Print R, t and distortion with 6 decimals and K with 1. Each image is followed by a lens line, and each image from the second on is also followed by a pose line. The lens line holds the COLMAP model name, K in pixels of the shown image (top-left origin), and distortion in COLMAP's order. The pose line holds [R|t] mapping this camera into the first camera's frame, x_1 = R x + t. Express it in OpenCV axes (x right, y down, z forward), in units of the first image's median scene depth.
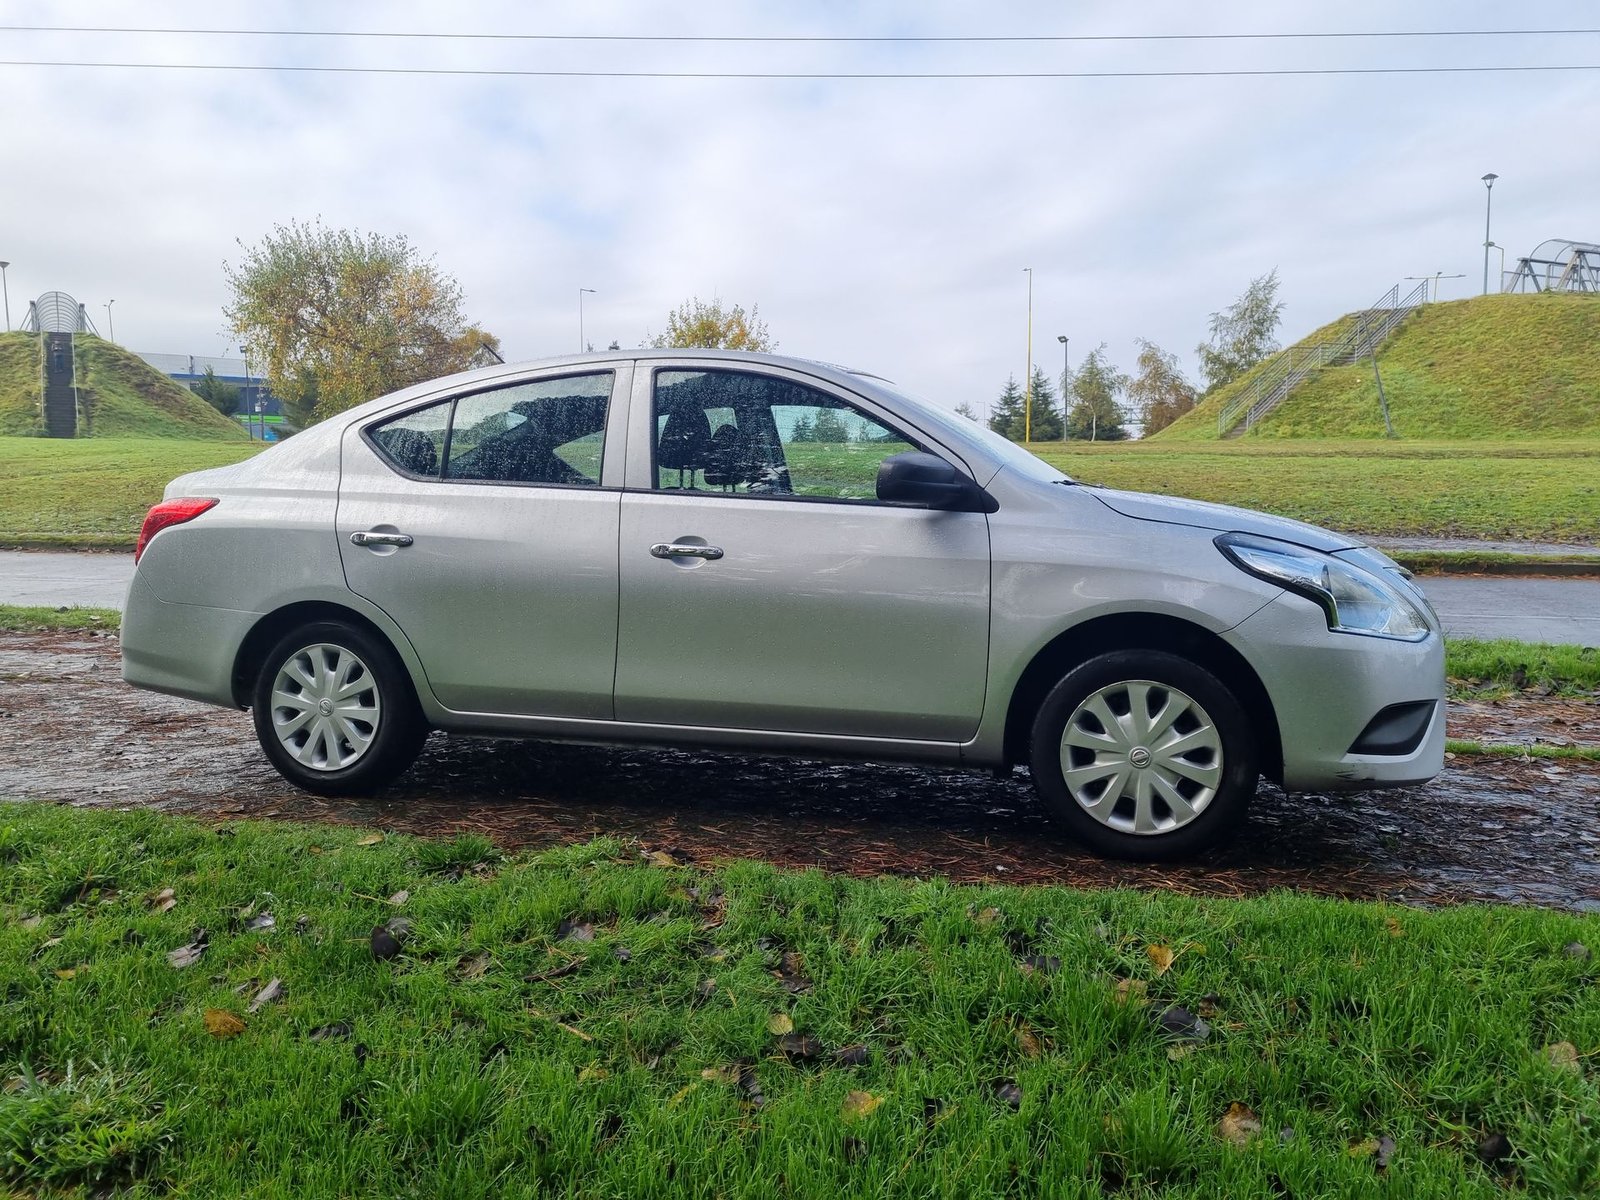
lens RADIAL K [[1218.2, 0, 800.0], [0, 1218.2, 590.1], [0, 0, 1]] dist [0.062015, -0.049369]
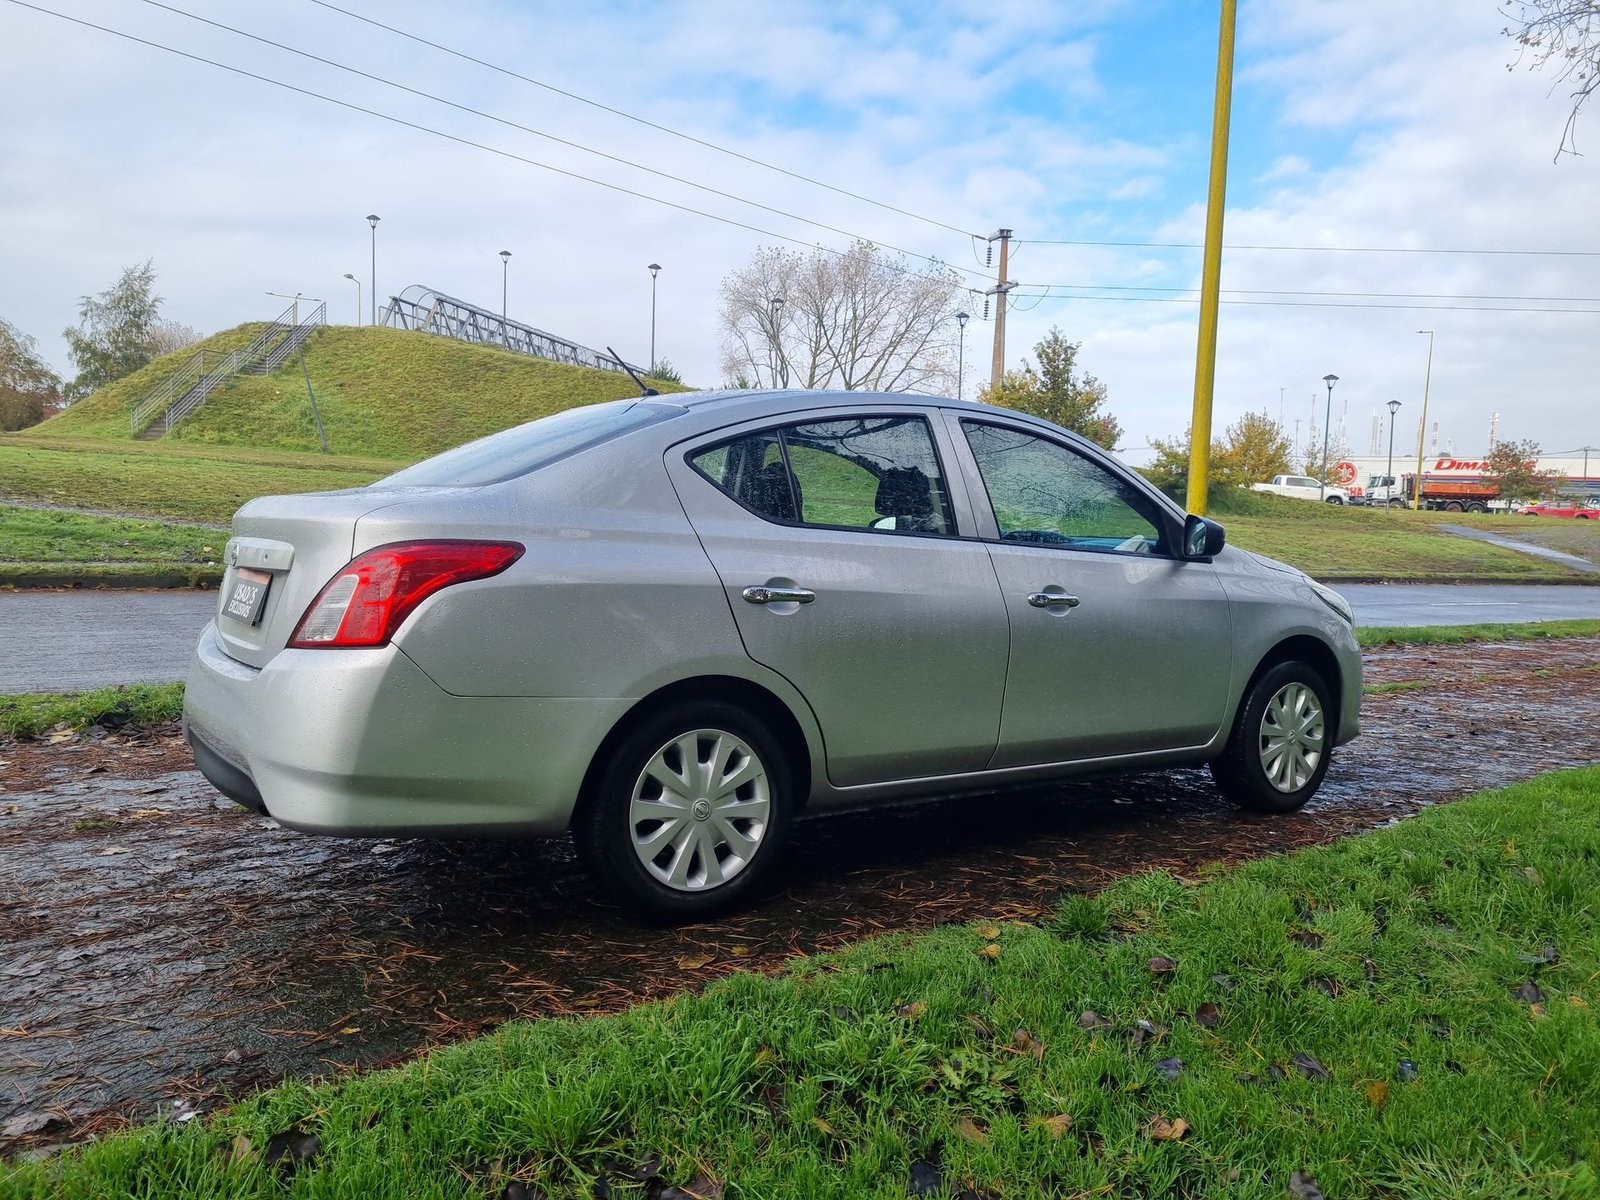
lens RADIAL K [[1218.2, 0, 798.9], [0, 1218.2, 613.0], [0, 0, 1]] dist [0.062015, -0.049369]
pose [[0.614474, -0.039717, 0.787937, -0.943046], [0.029161, 0.999193, 0.027624, -0.049687], [-0.788398, 0.006003, 0.615136, 0.461067]]
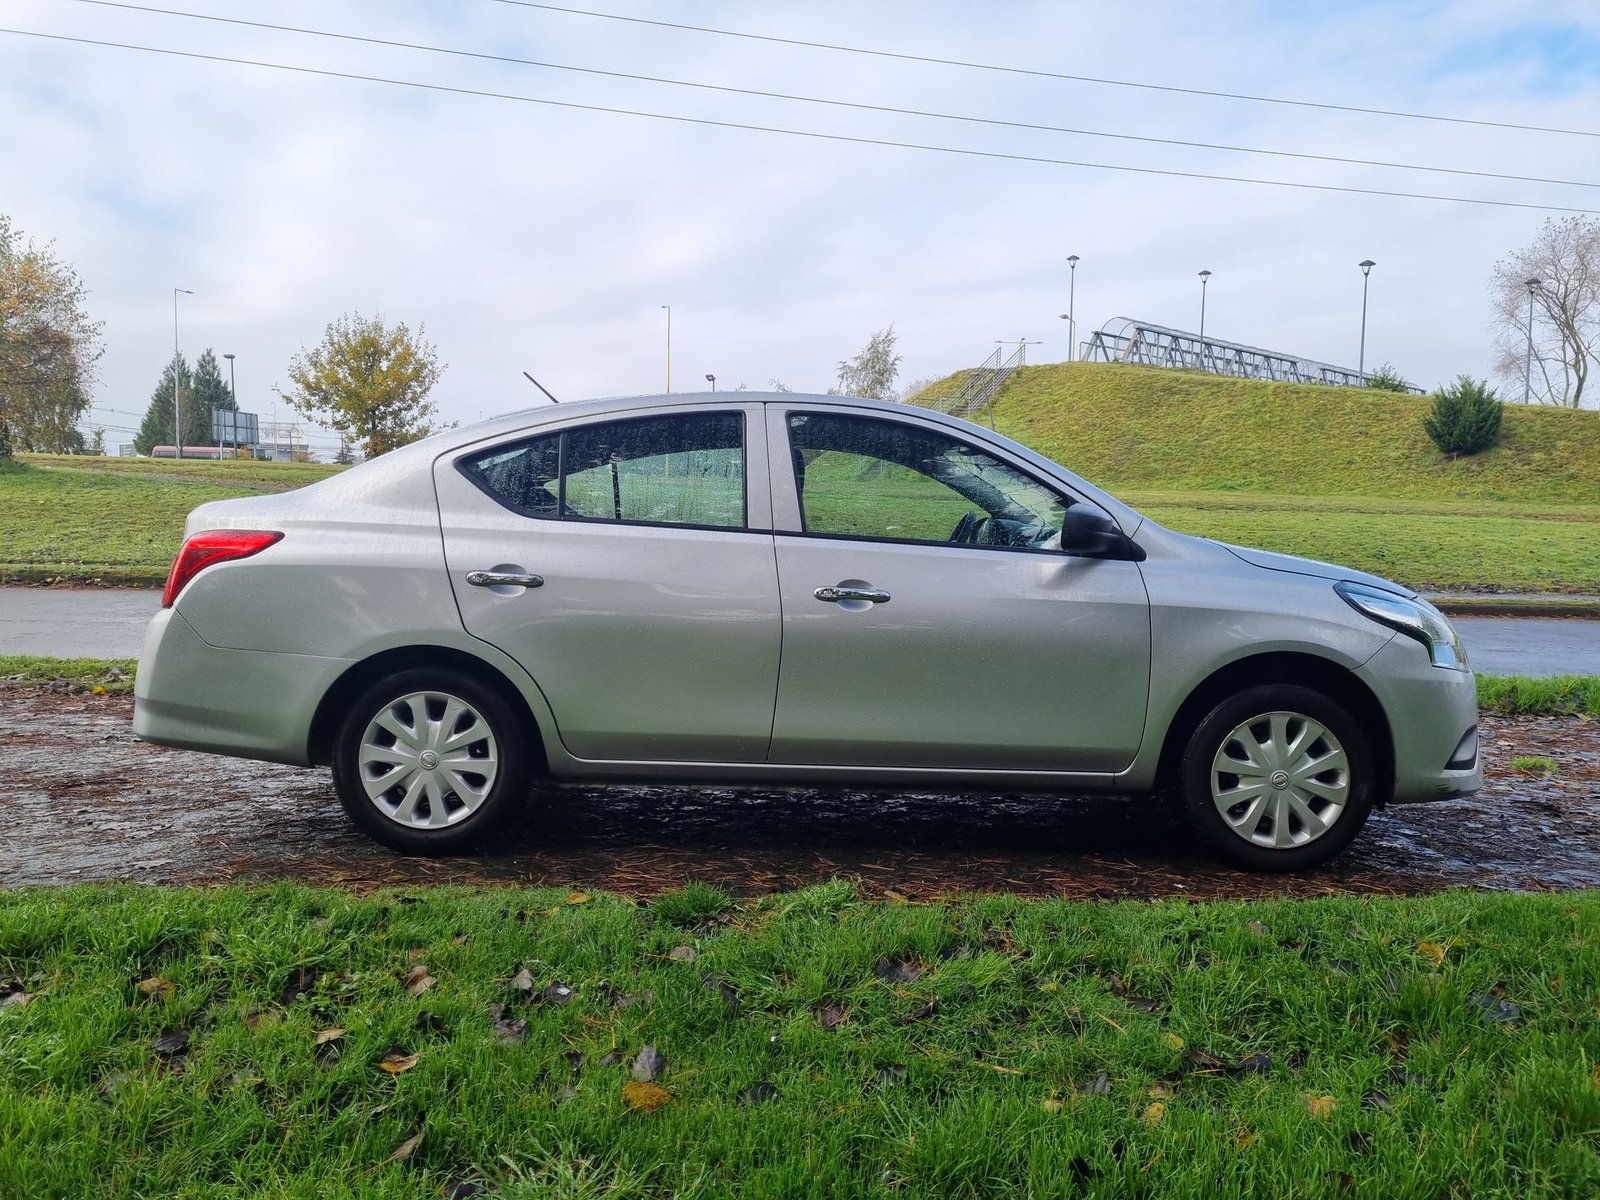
lens RADIAL K [[1218.2, 0, 777.3], [0, 1218.2, 609.9], [0, 0, 1]] dist [0.062015, -0.049369]
pose [[0.956104, 0.000263, 0.293029, -0.398719], [0.002345, 0.999961, -0.008550, -0.009234], [-0.293019, 0.008862, 0.956065, 0.039641]]
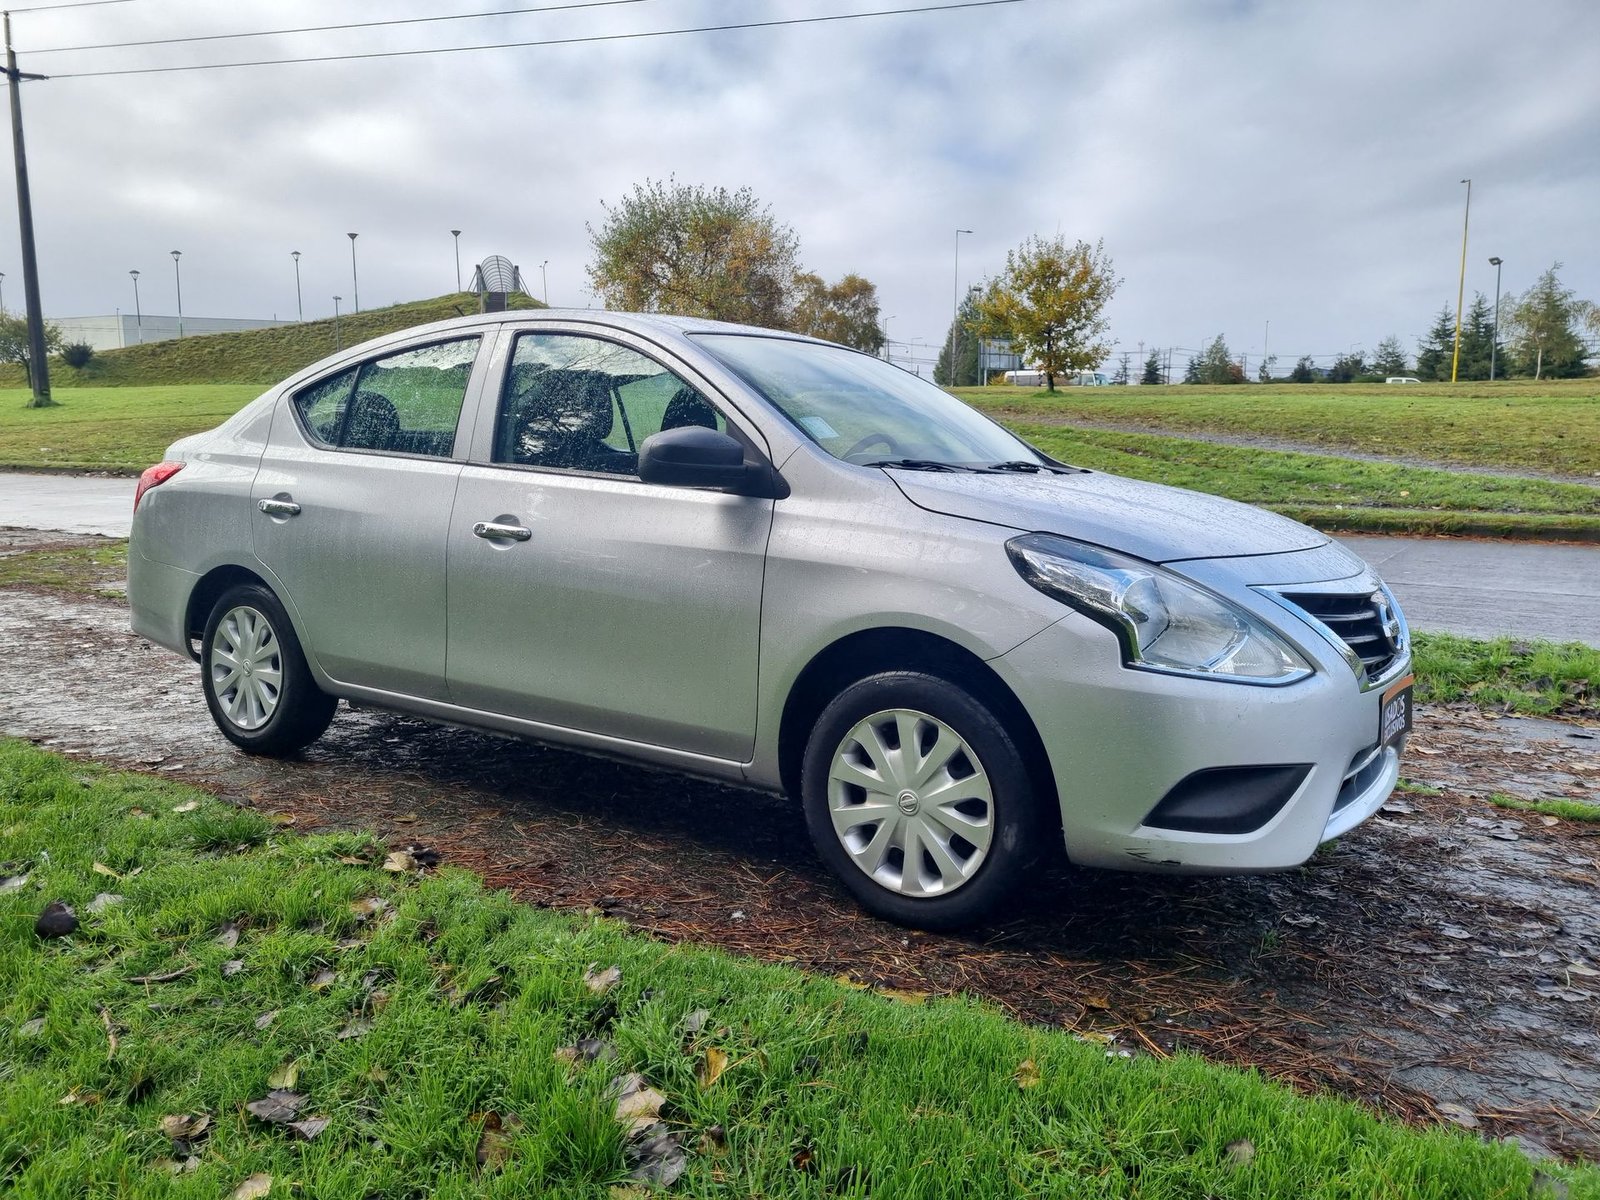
lens RADIAL K [[1218.2, 0, 802.8], [0, 1218.2, 591.1], [0, 0, 1]] dist [0.062015, -0.049369]
pose [[0.950611, 0.046090, -0.306943, 0.365001], [-0.031692, 0.998158, 0.051730, -0.036921], [0.308762, -0.039448, 0.950321, 0.160933]]
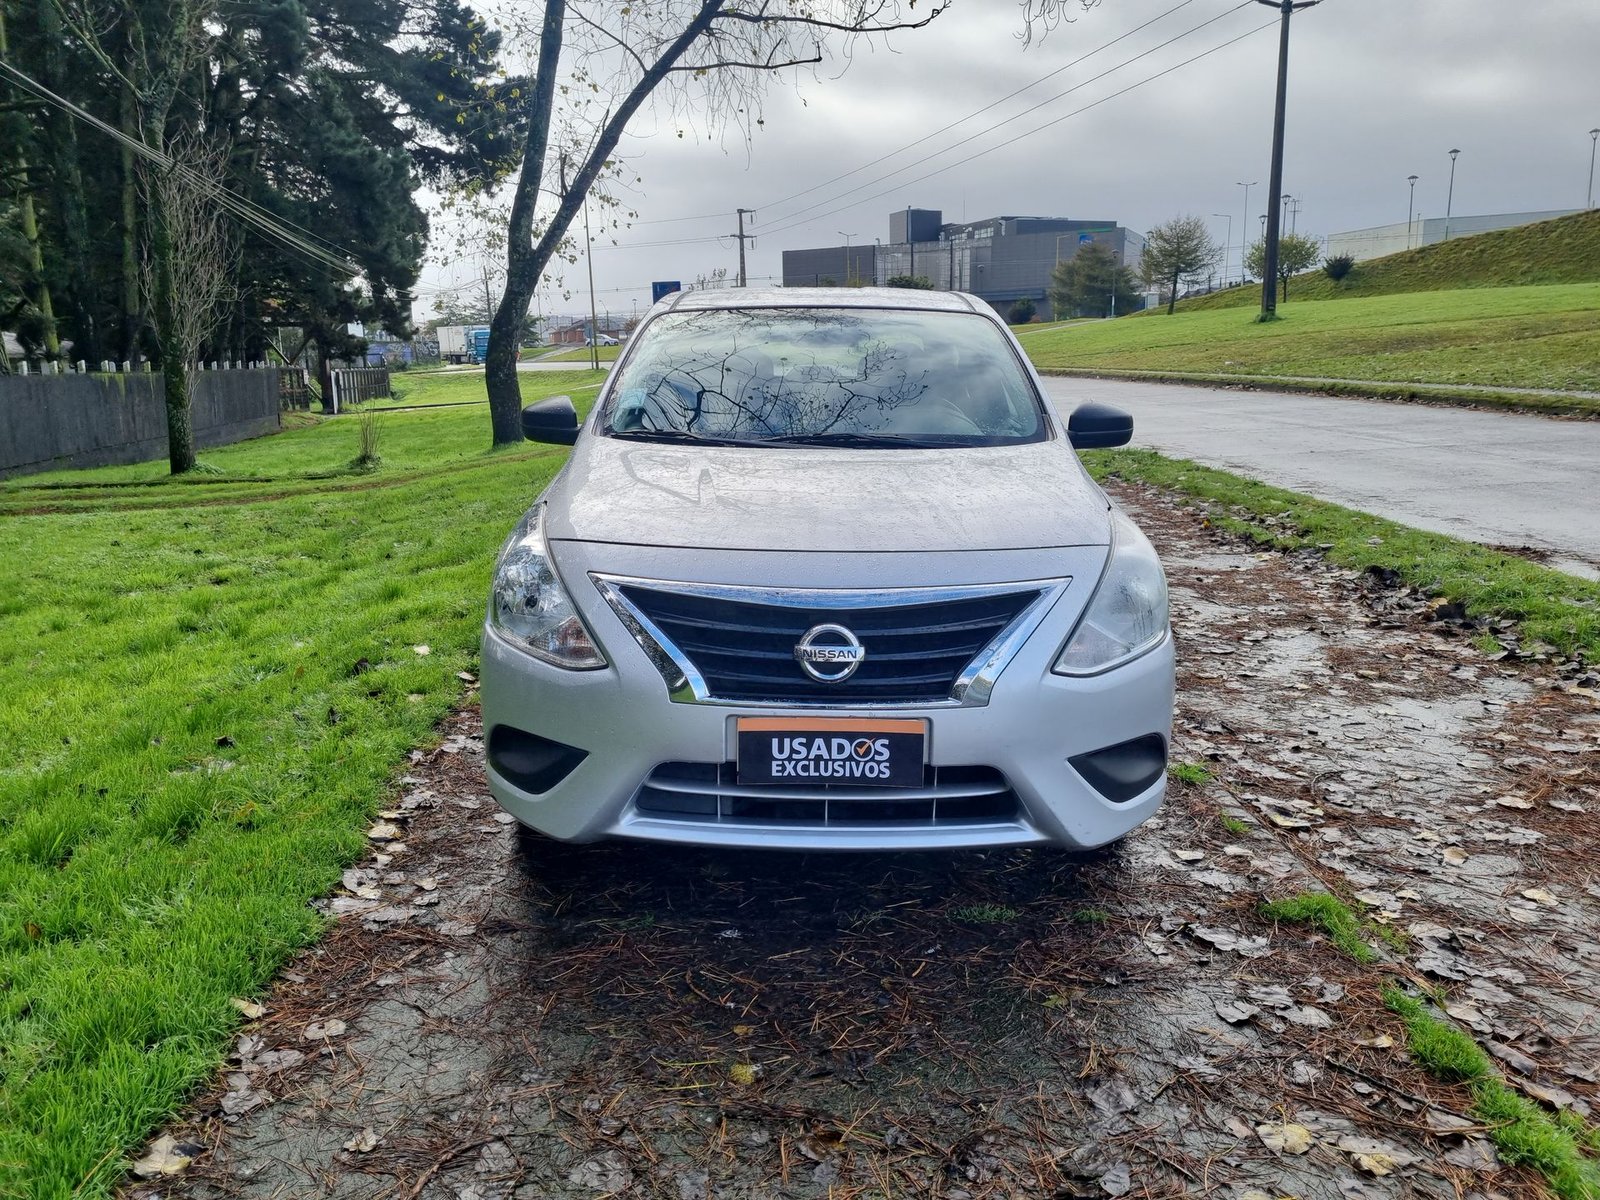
lens RADIAL K [[1218.2, 0, 791.2], [0, 1218.2, 606.5], [0, 0, 1]] dist [0.062015, -0.049369]
pose [[0.271289, 0.200909, -0.941296, 1.033835], [-0.066588, 0.979546, 0.189882, -0.126186], [0.960192, 0.011166, 0.279118, 0.760328]]
